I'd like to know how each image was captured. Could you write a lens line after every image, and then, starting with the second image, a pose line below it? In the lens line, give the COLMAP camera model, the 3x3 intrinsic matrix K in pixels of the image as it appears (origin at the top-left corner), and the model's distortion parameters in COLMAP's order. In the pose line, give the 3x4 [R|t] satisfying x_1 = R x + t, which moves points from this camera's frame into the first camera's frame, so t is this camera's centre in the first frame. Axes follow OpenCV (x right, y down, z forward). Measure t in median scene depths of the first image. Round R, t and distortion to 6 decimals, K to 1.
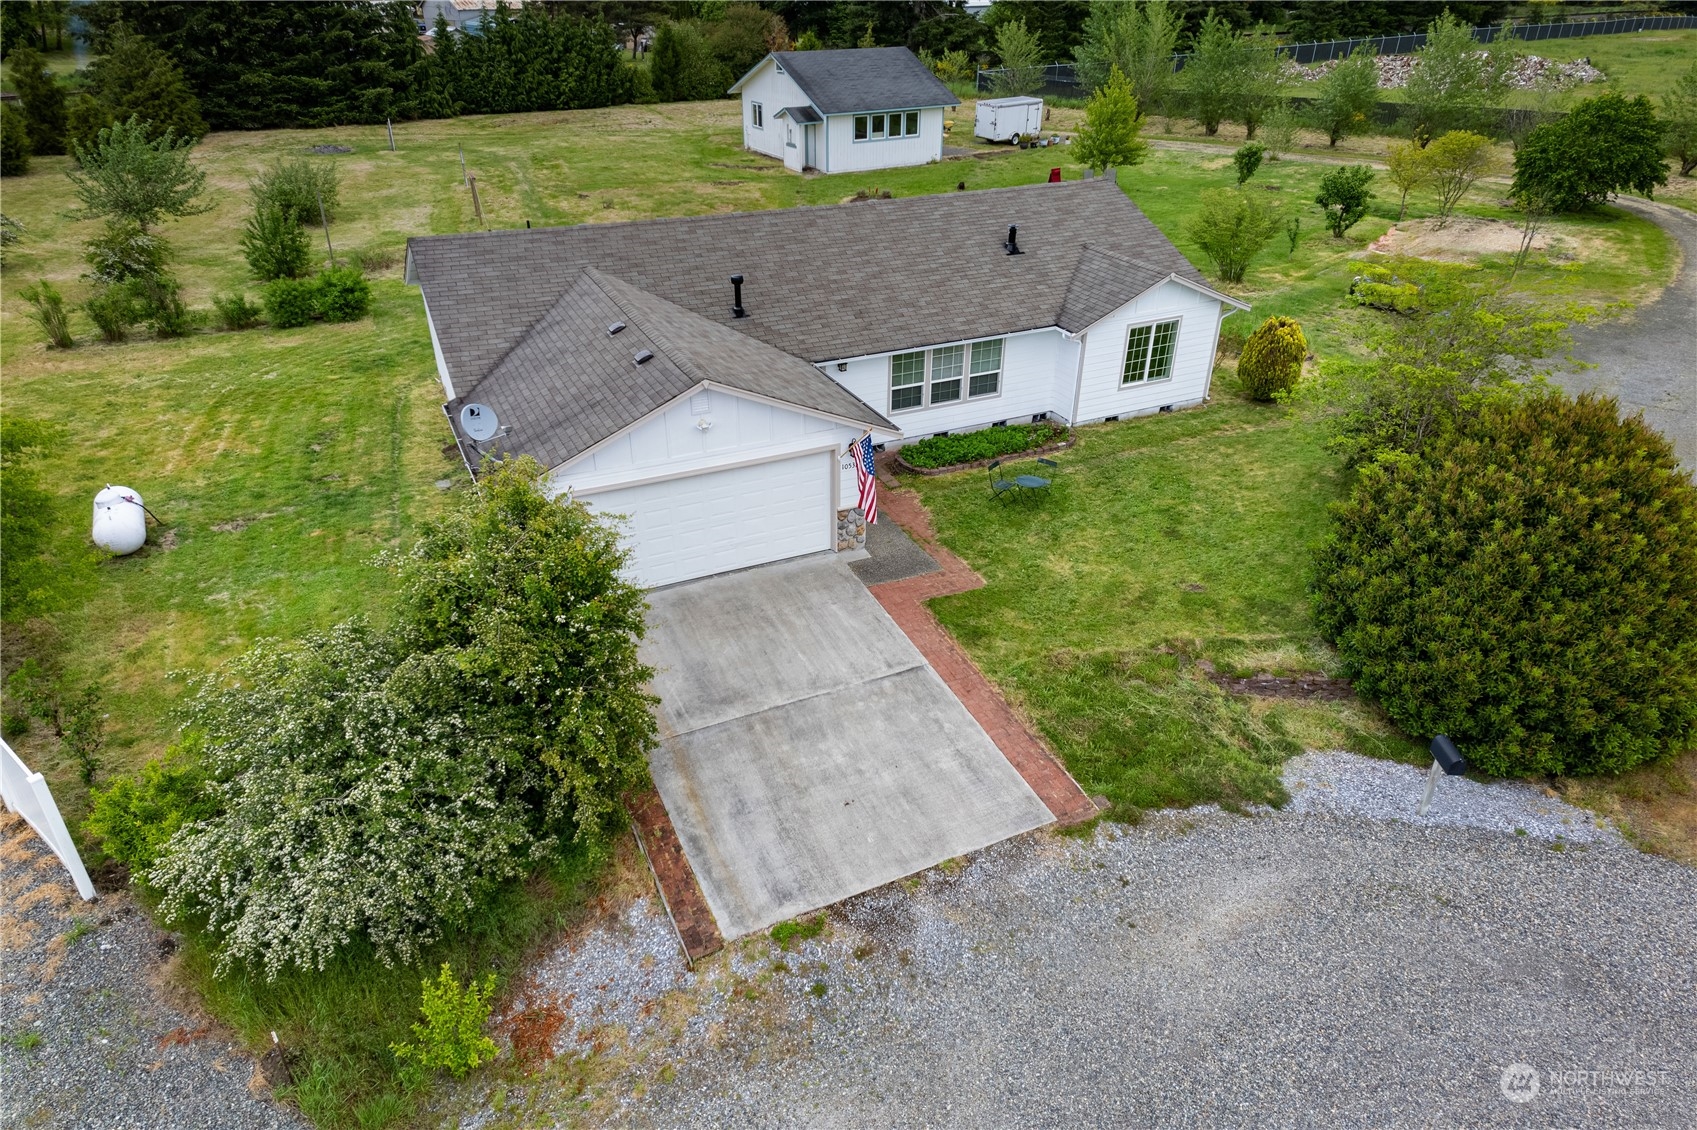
lens RADIAL K [[1049.0, 0, 848.5], [0, 1049.0, 565.0], [0, 0, 1]] dist [0.068799, -0.046236]
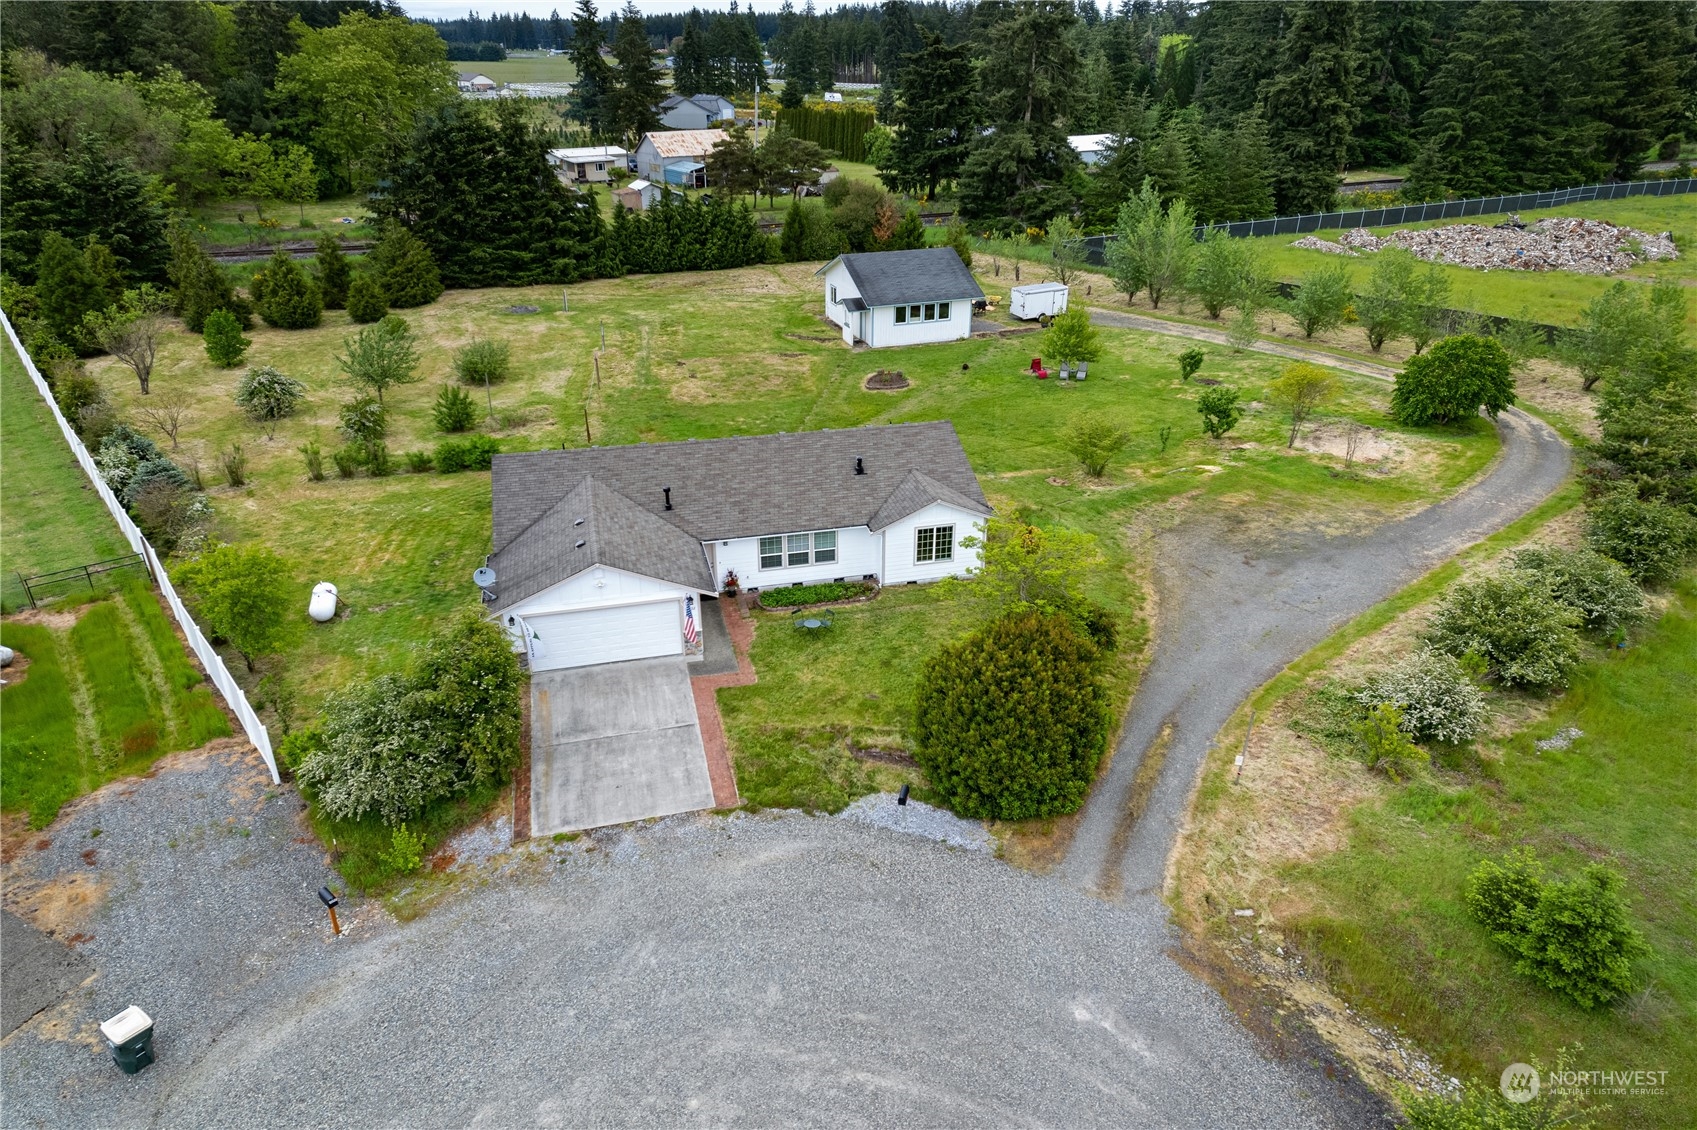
lens RADIAL K [[1040.5, 0, 848.5], [0, 1040.5, 565.0], [0, 0, 1]] dist [0.110518, -0.130066]
pose [[0.981164, 0.083610, -0.174142, 0.438478], [-0.094134, 0.994145, -0.053060, -0.076741], [0.168686, 0.068454, 0.983290, -0.548354]]
